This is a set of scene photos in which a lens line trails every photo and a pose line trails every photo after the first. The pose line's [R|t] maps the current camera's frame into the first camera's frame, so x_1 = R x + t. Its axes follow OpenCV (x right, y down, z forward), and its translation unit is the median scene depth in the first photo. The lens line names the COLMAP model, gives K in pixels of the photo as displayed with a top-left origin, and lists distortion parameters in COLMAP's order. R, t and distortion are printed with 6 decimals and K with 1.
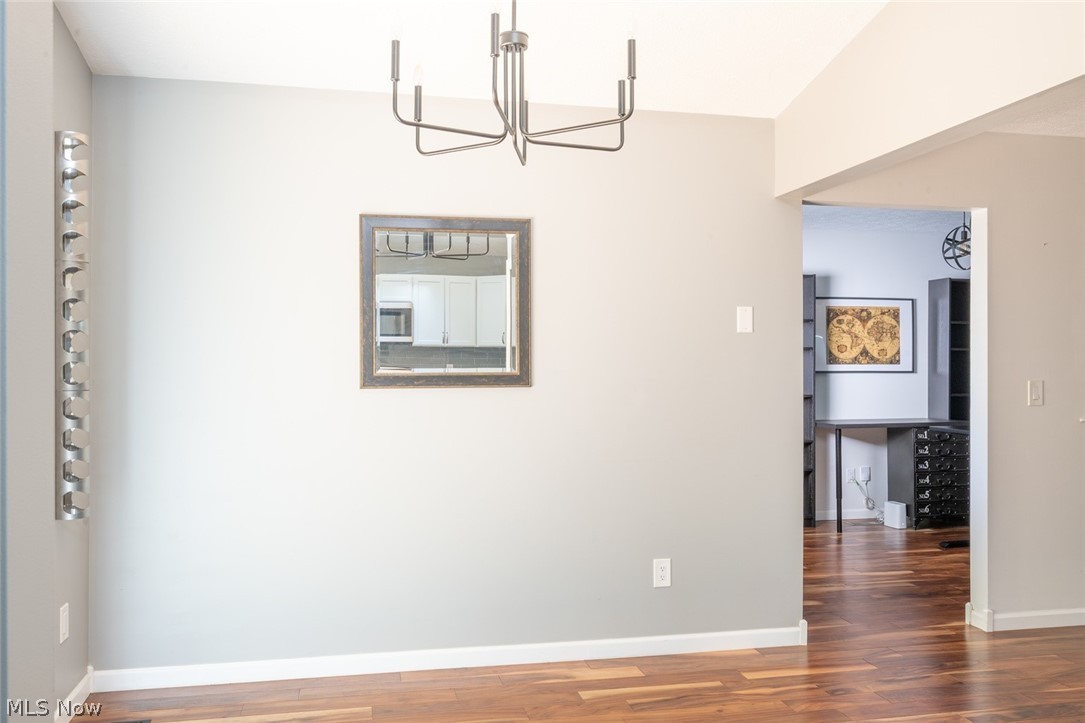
lens RADIAL K [[901.3, 0, 542.7], [0, 901.3, 361.0], [0, 0, 1]] dist [0.008609, 0.001068]
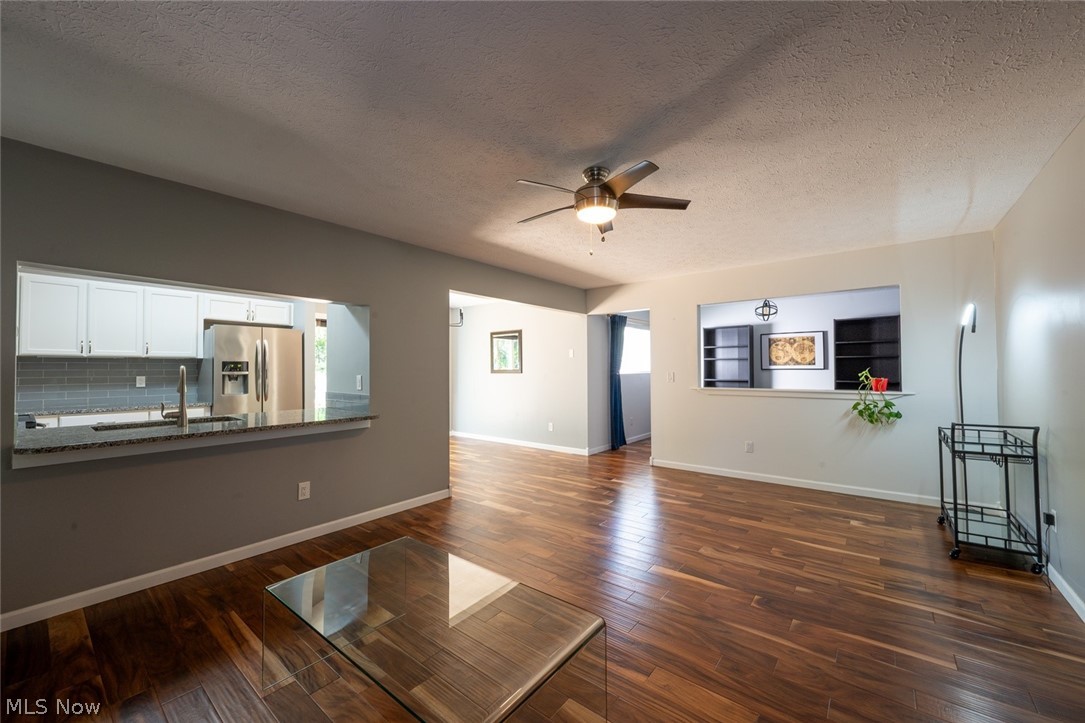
lens RADIAL K [[425.3, 0, 541.8], [0, 425.3, 358.4], [0, 0, 1]] dist [0.003964, 0.000180]
pose [[0.634072, -0.019050, -0.773039, 0.740460], [0.011831, 0.999818, -0.014934, -0.004473], [0.773184, 0.000323, 0.634182, -0.041430]]
